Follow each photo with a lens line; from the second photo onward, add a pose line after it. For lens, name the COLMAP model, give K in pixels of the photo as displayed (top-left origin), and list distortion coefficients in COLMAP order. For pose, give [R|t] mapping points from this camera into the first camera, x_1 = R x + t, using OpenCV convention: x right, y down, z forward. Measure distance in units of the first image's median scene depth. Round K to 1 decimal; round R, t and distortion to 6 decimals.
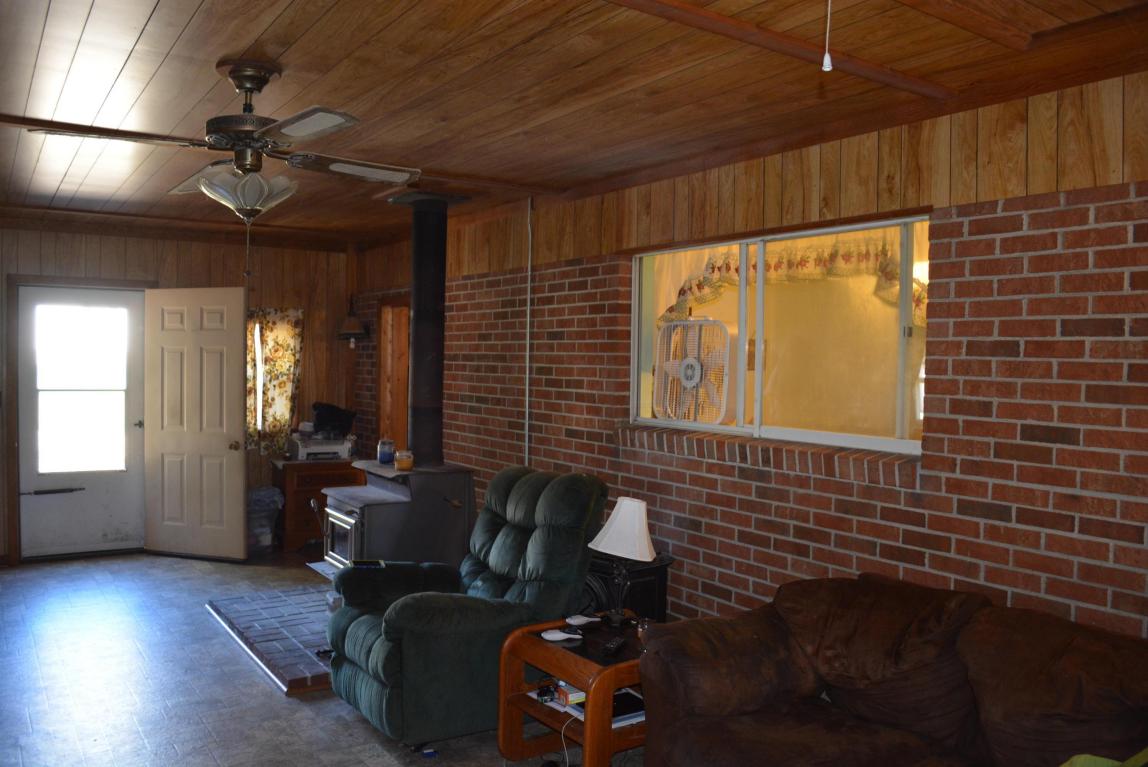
lens RADIAL K [[963.2, 0, 574.0], [0, 963.2, 383.5], [0, 0, 1]] dist [-0.005092, -0.002911]
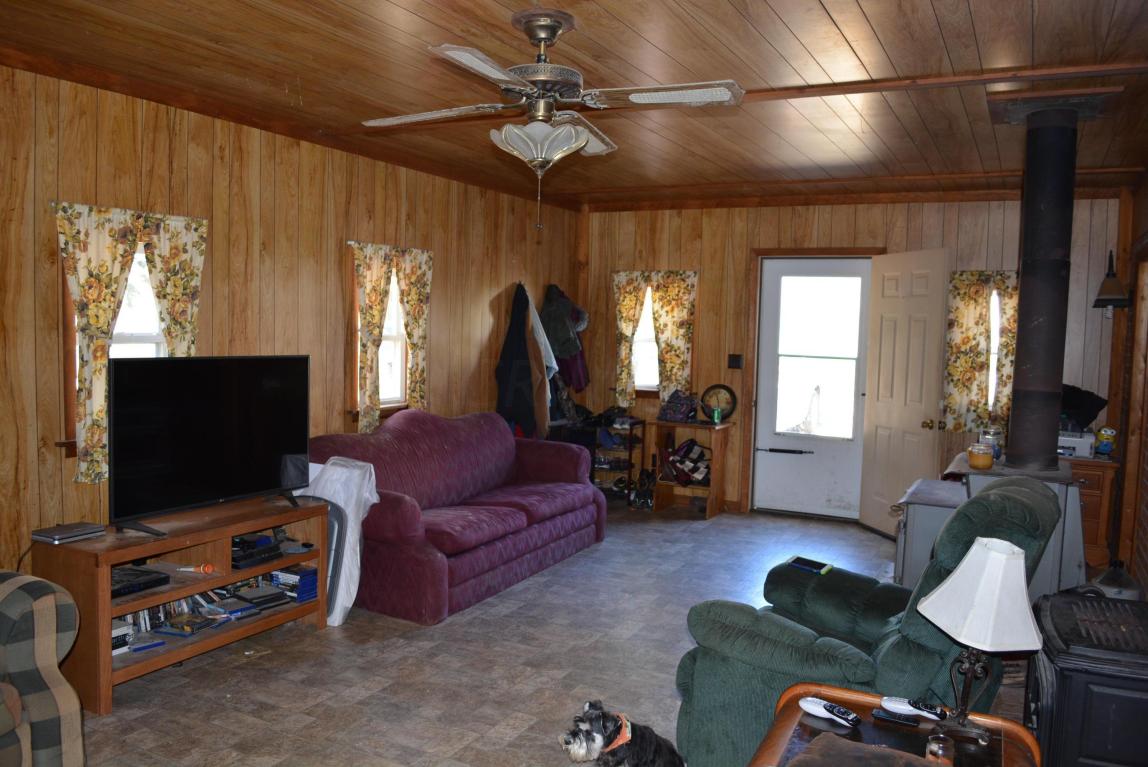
lens RADIAL K [[963.2, 0, 574.0], [0, 963.2, 383.5], [0, 0, 1]] dist [-0.005092, -0.002911]
pose [[0.521860, 0.059764, -0.850935, 0.231800], [-0.042309, 0.998128, 0.044155, 0.000507], [0.851981, 0.012959, 0.523412, 0.232662]]
